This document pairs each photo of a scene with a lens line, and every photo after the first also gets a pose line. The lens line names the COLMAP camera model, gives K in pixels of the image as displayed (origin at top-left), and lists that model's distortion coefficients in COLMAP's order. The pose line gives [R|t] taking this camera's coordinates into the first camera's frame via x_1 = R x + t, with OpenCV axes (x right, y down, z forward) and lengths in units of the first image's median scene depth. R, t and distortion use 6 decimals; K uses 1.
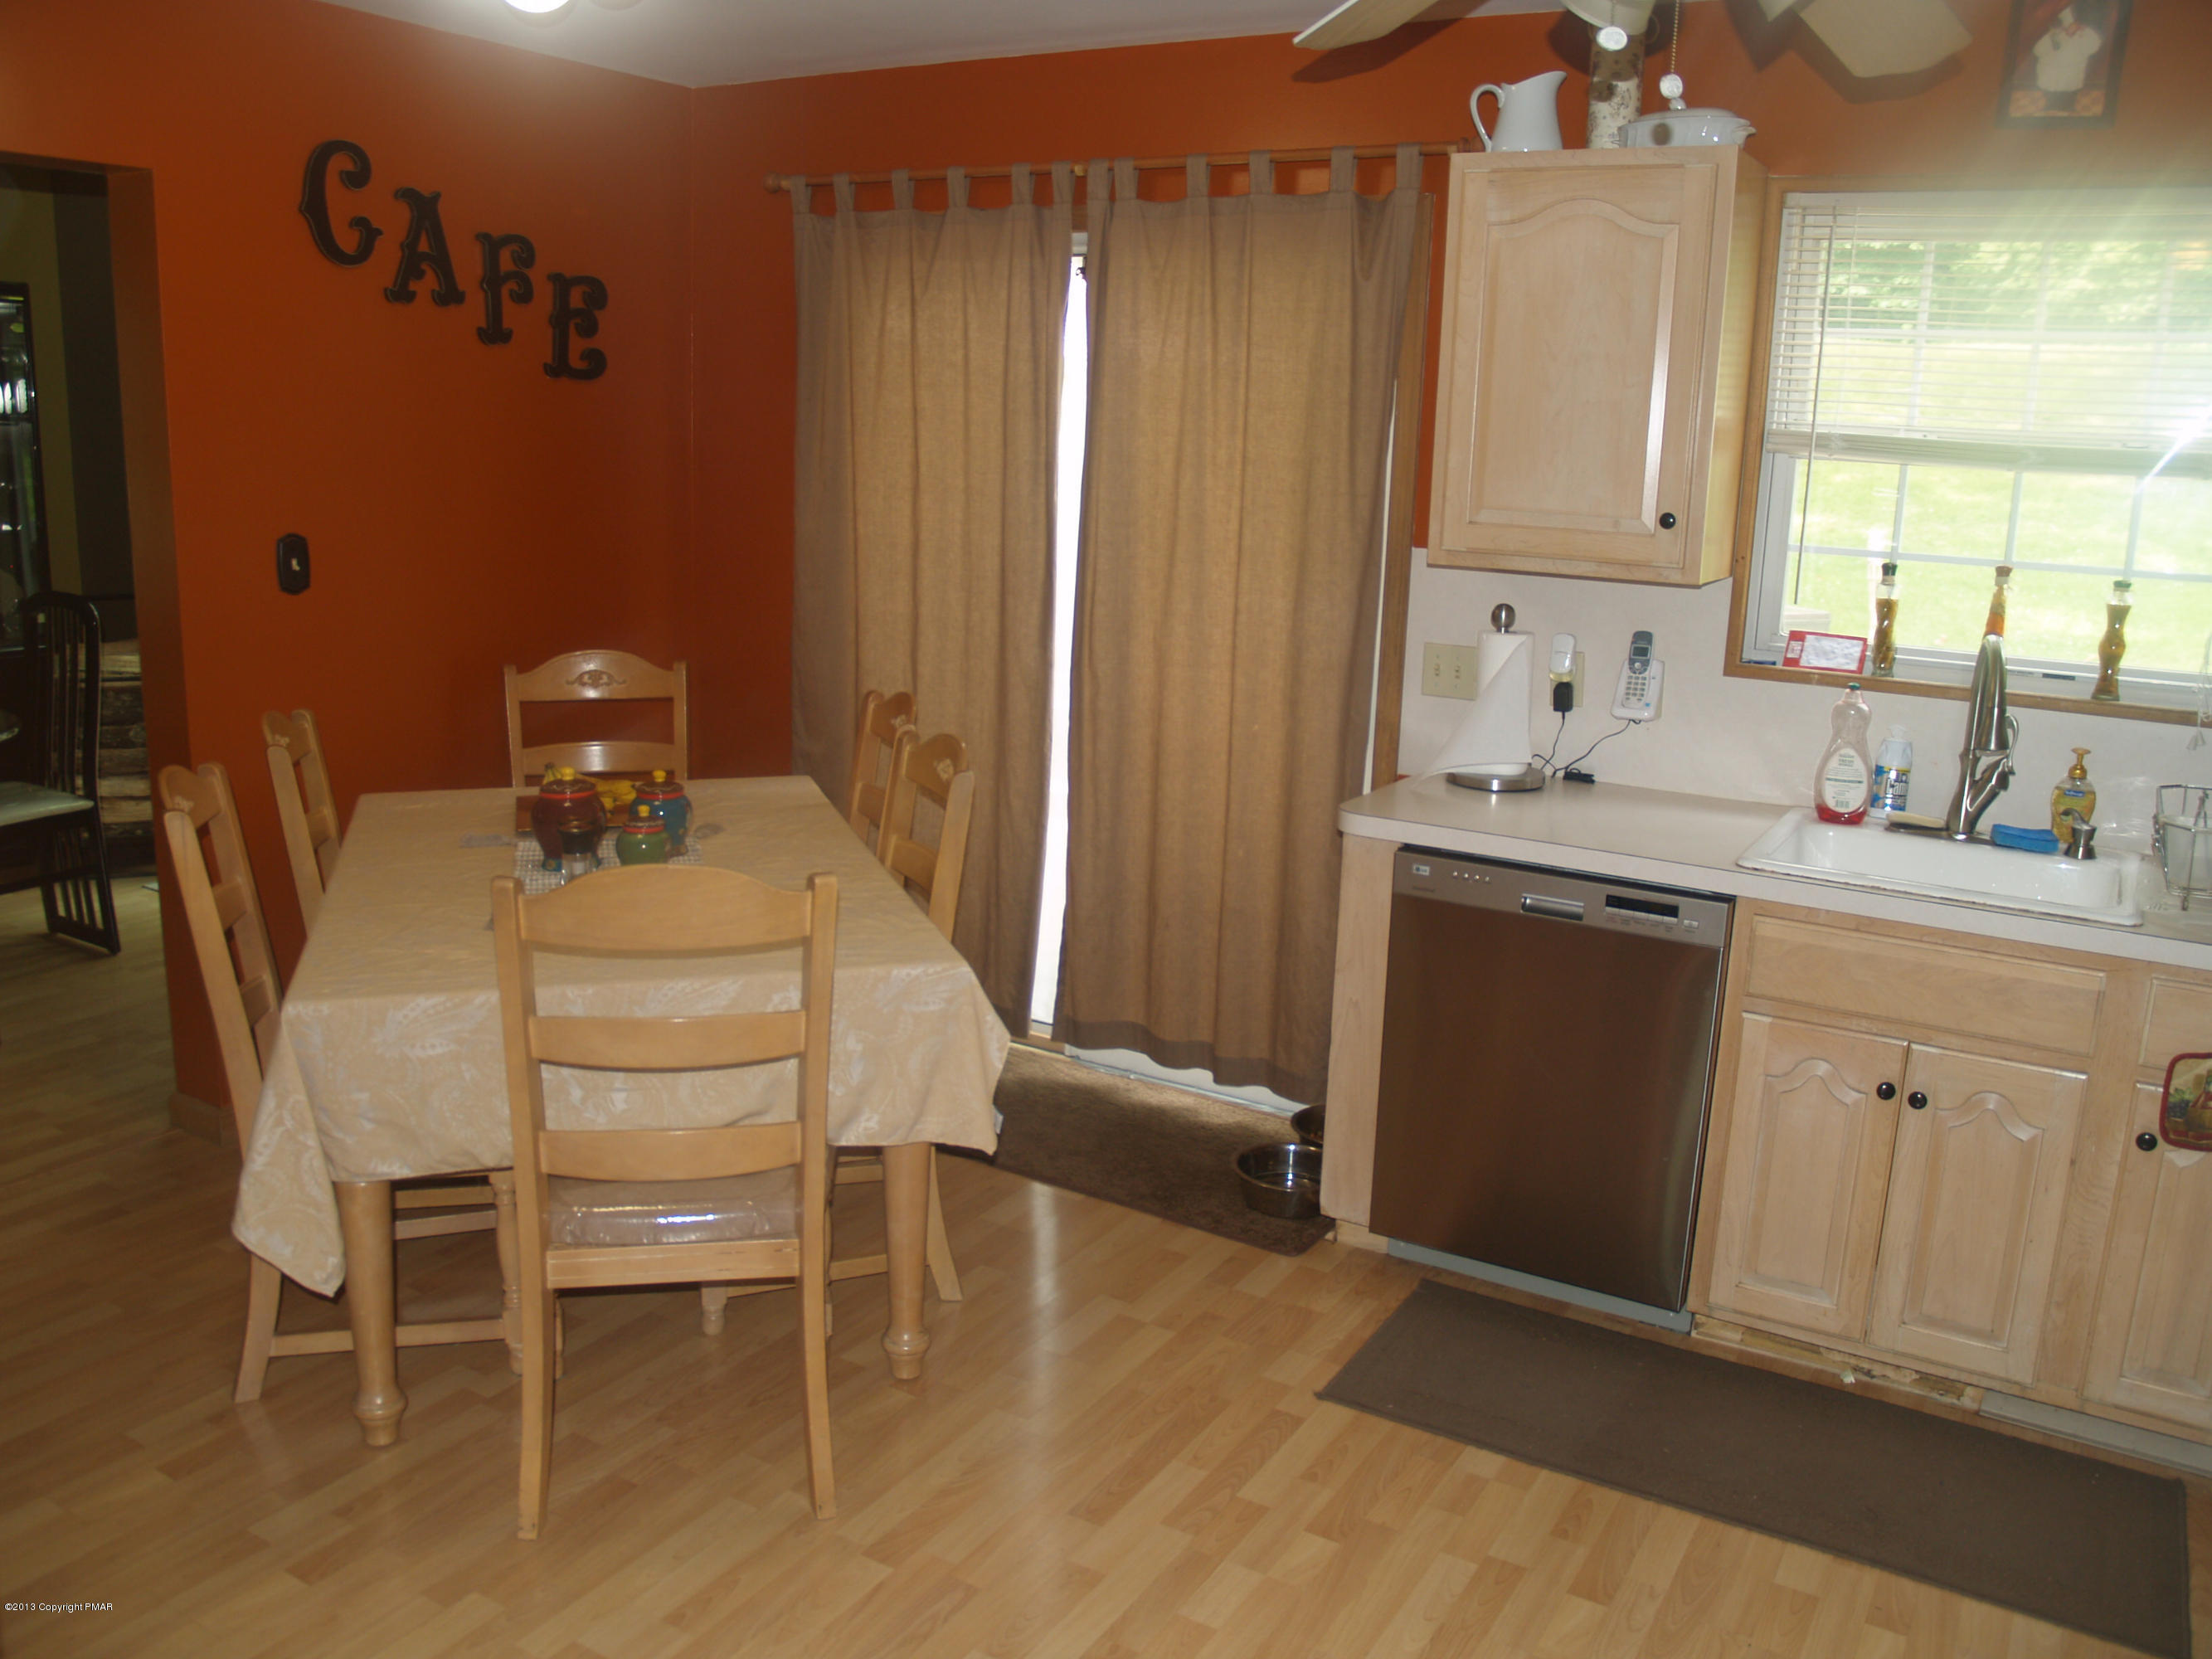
lens RADIAL K [[1821.4, 0, 1103.6], [0, 1821.4, 819.8], [0, 0, 1]] dist [-0.127219, 0.077350]
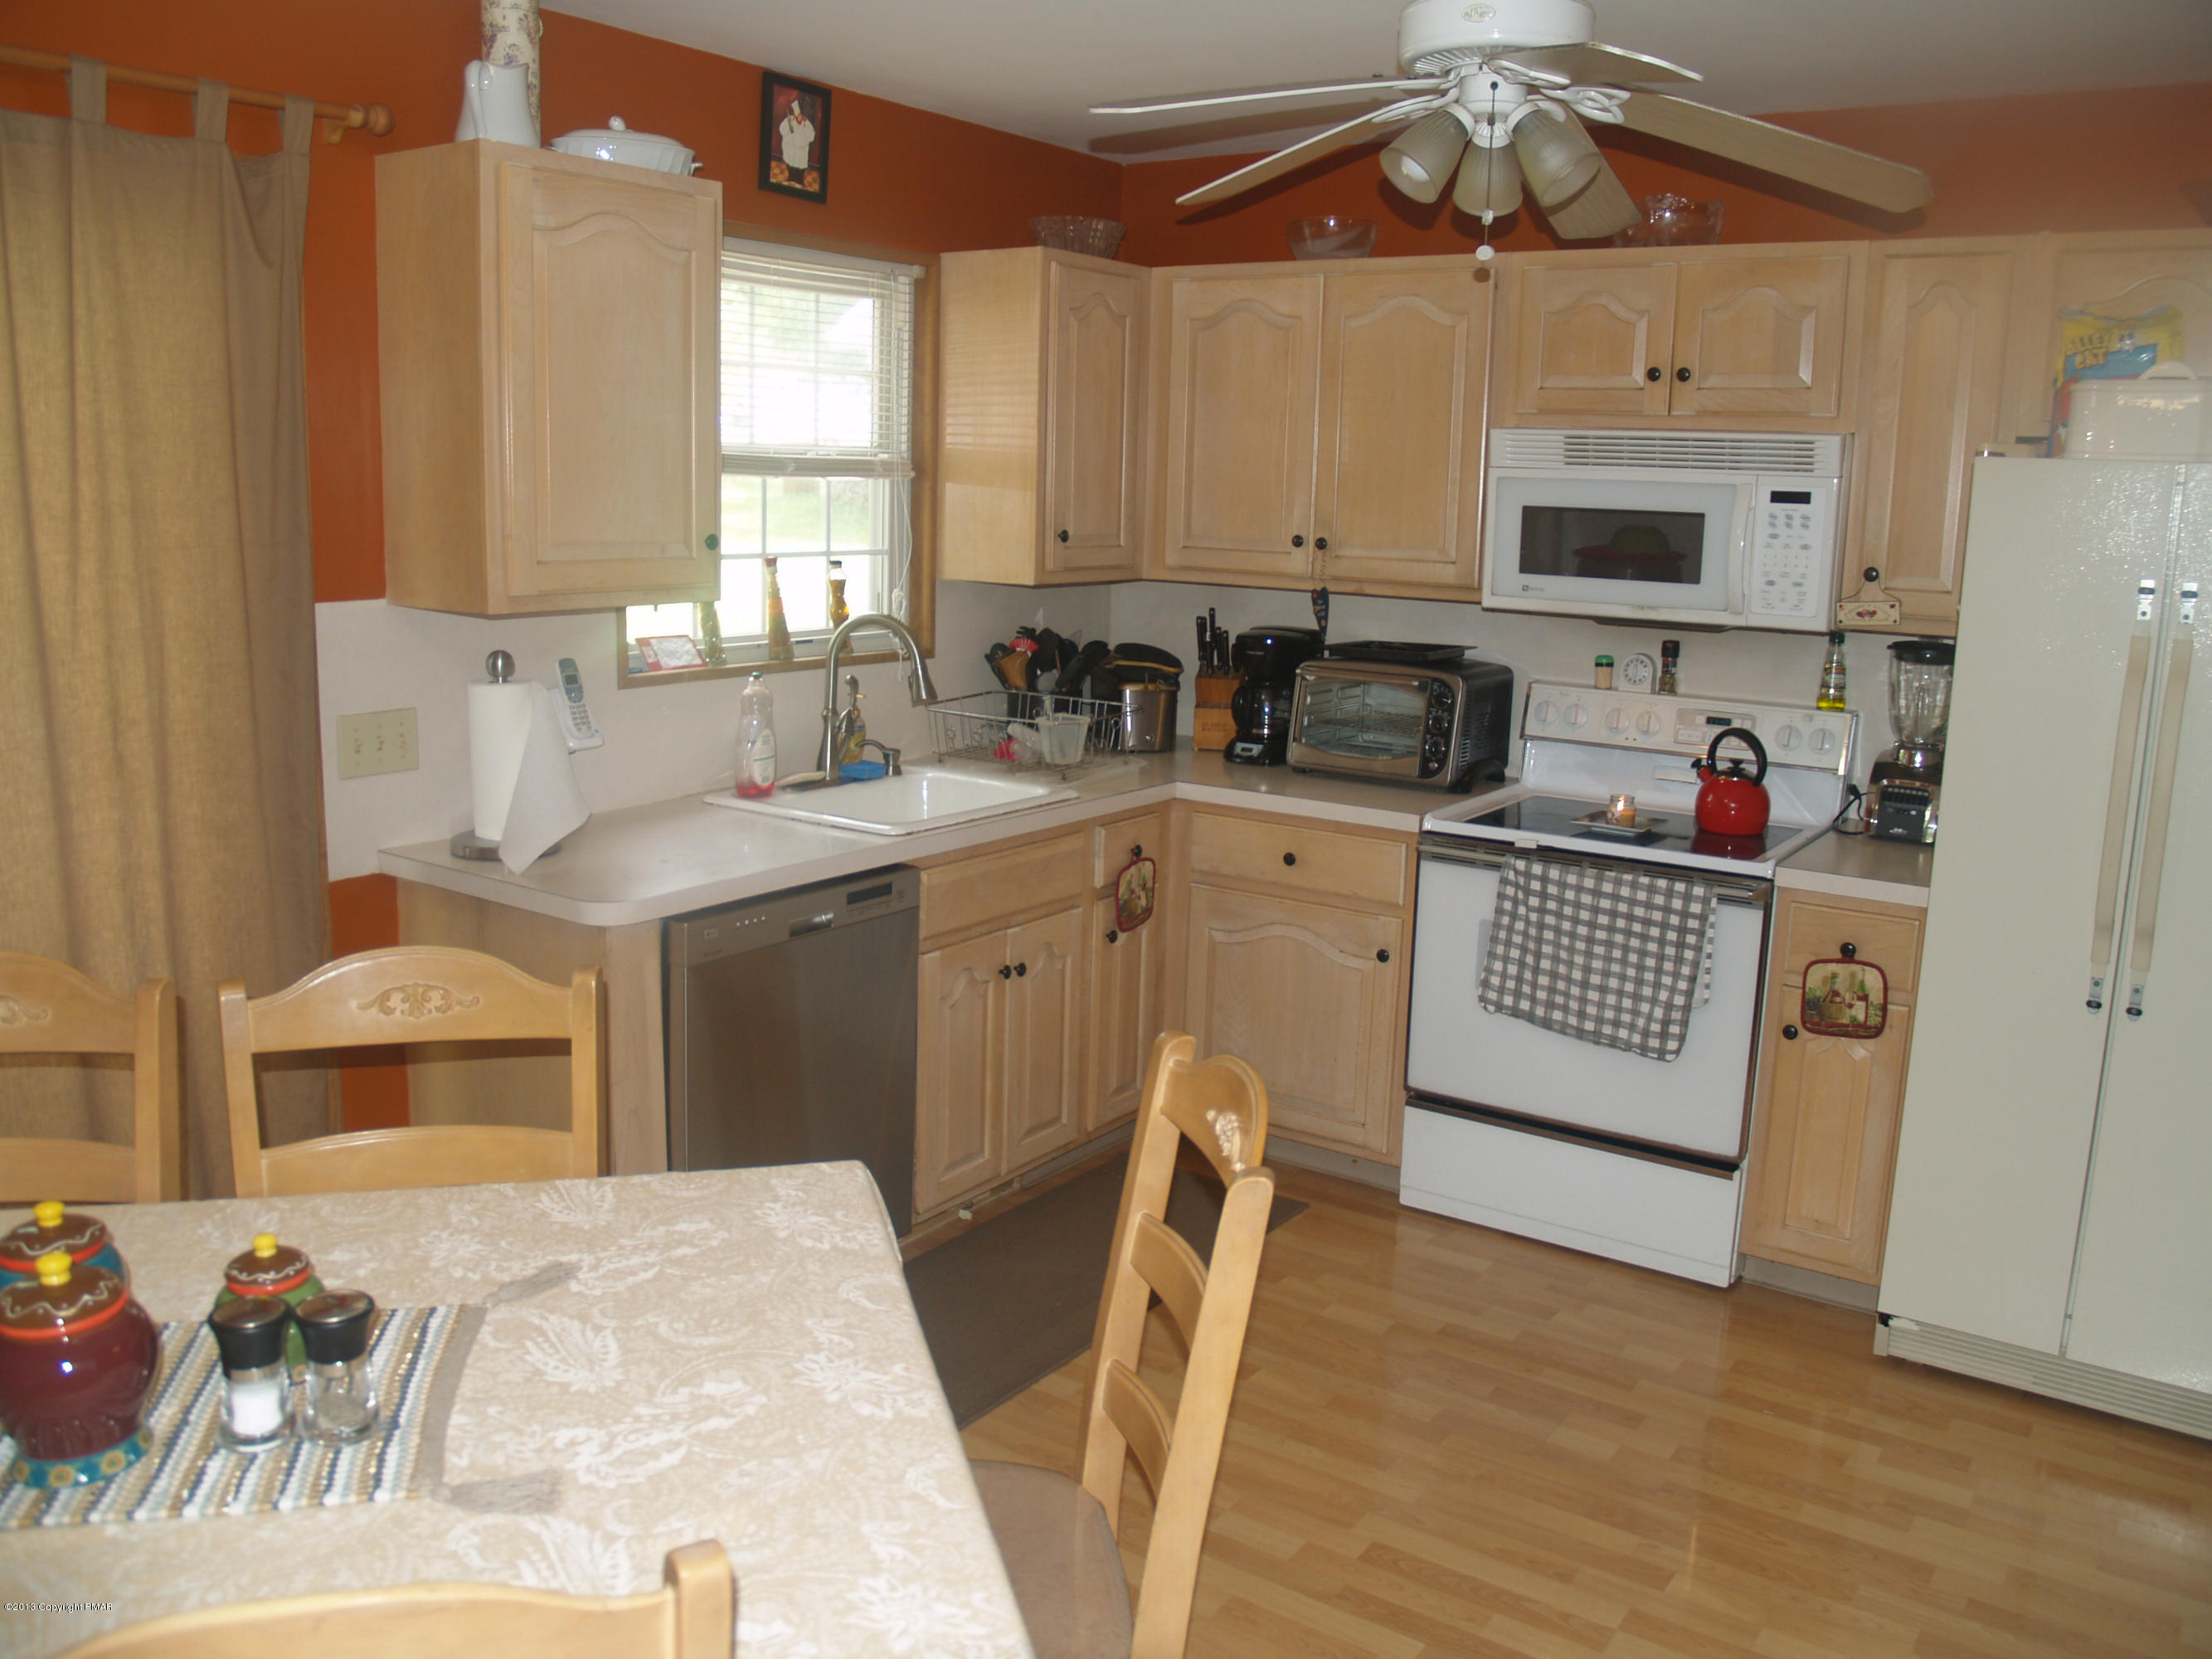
lens RADIAL K [[1821.4, 0, 1103.6], [0, 1821.4, 819.8], [0, 0, 1]] dist [-0.127219, 0.077350]
pose [[0.044602, -0.214843, 0.975630, -0.709825], [0.187107, 0.961116, 0.203093, -0.179870], [-0.981327, 0.173488, 0.083066, 0.712336]]
